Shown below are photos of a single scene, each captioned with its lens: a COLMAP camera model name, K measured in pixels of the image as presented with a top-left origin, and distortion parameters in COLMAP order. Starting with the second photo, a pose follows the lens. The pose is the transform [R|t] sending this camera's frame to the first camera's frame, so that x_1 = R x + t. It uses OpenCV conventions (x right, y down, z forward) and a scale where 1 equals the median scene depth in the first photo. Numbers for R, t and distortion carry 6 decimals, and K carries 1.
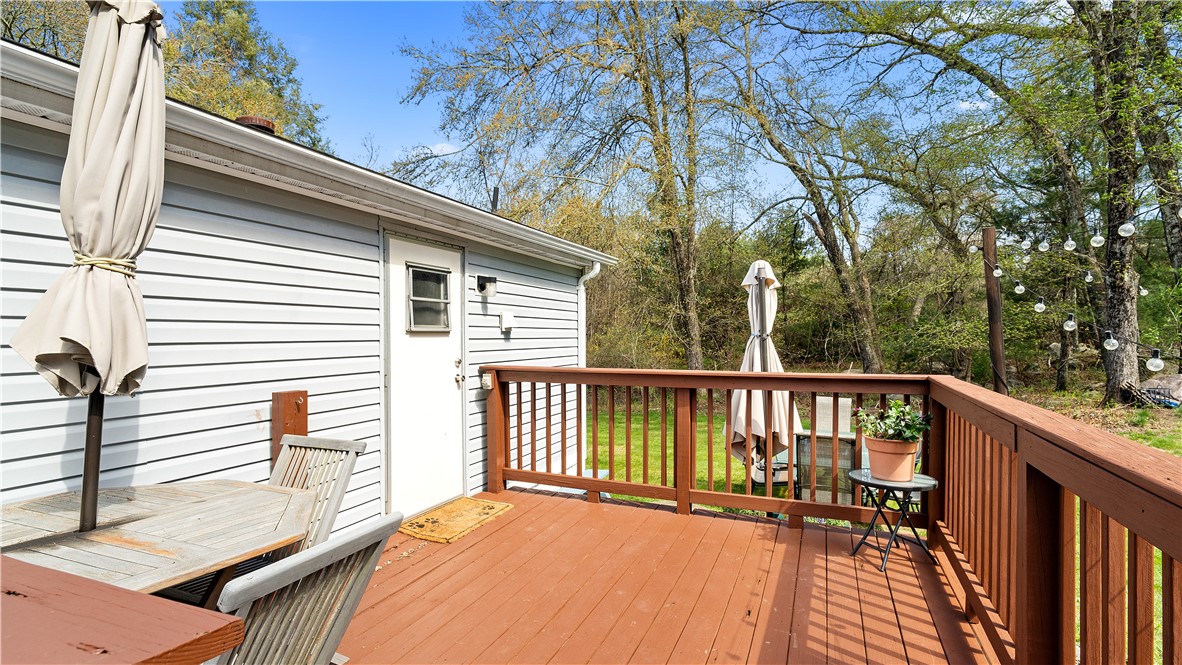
lens RADIAL K [[555.8, 0, 591.0], [0, 555.8, 332.5], [0, 0, 1]] dist [-0.001250, 0.000321]
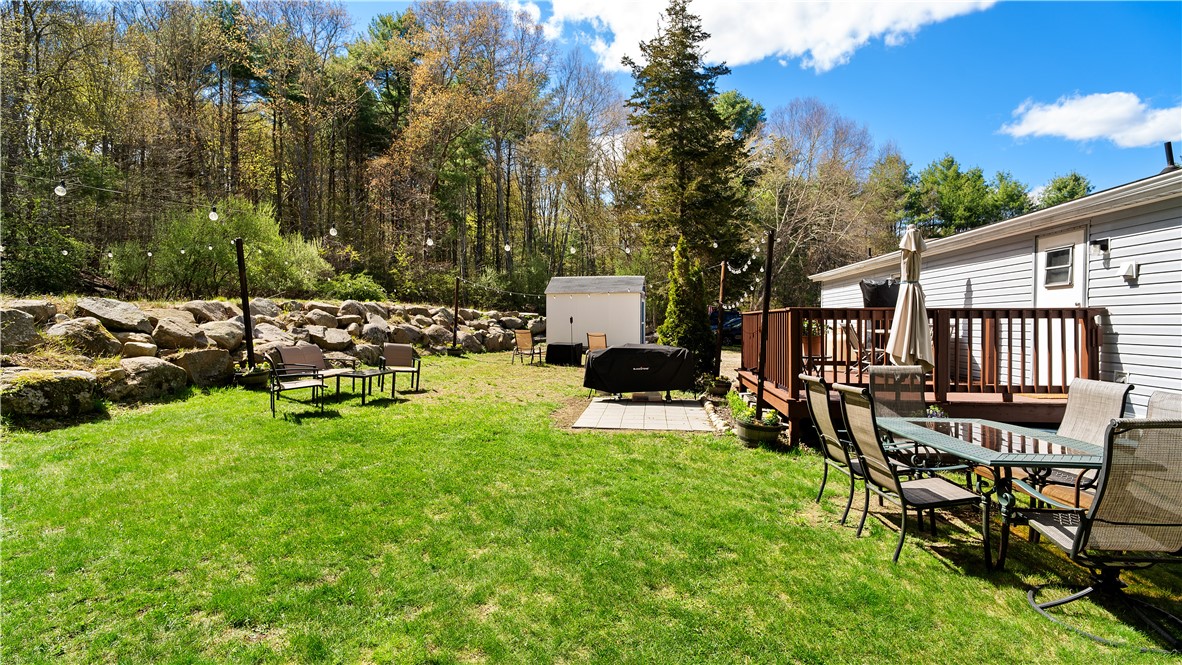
lens RADIAL K [[555.8, 0, 591.0], [0, 555.8, 332.5], [0, 0, 1]] dist [-0.001250, 0.000321]
pose [[-0.964938, 0.004628, -0.262438, 1.359838], [0.002202, 0.999952, 0.009536, 0.104464], [0.262470, 0.008624, -0.964902, 2.090632]]
